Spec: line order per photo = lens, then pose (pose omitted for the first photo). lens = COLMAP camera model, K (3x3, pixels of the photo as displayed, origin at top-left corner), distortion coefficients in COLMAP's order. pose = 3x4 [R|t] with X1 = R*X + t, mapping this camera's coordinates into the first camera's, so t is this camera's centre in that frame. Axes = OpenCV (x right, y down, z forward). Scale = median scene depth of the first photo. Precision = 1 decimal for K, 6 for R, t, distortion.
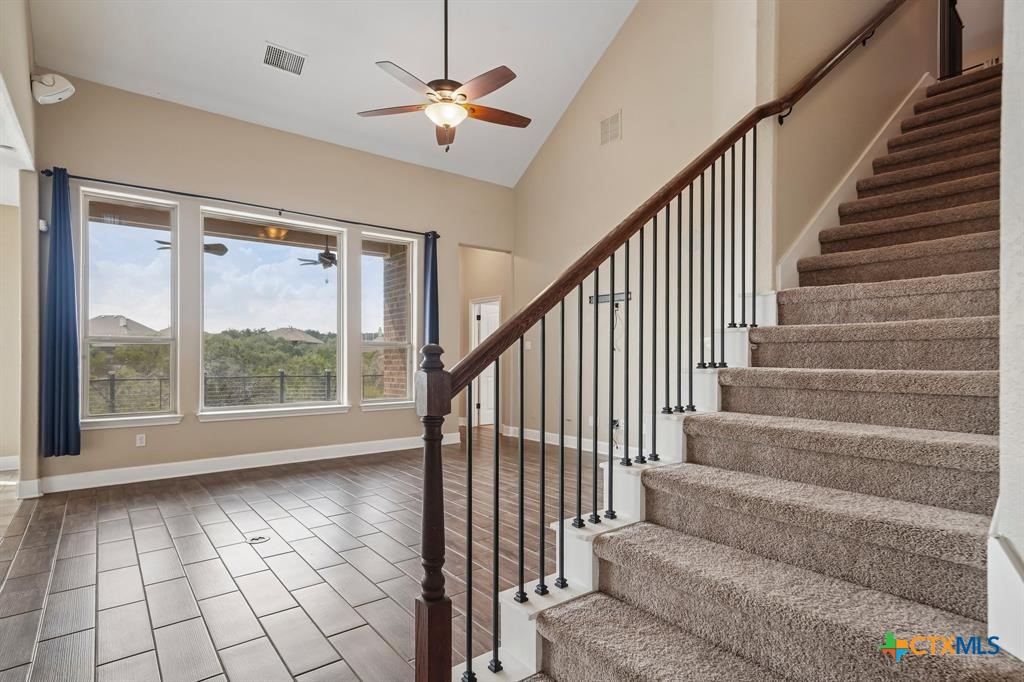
lens RADIAL K [[525.3, 0, 512.4], [0, 525.3, 358.2], [0, 0, 1]] dist [0.005496, -0.000419]
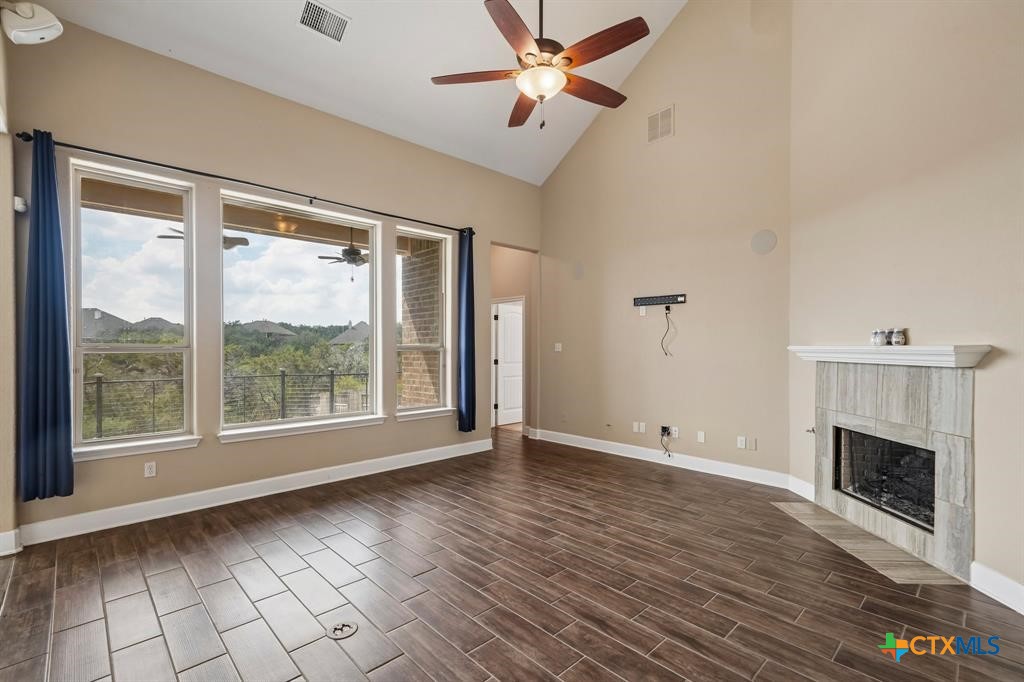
lens RADIAL K [[463.7, 0, 509.5], [0, 463.7, 351.1], [0, 0, 1]] dist [0.003539, 0.001503]
pose [[0.996119, -0.001886, 0.087996, -0.190360], [0.001322, 0.999978, 0.006461, -0.031801], [-0.088007, -0.006319, 0.996100, 0.205477]]
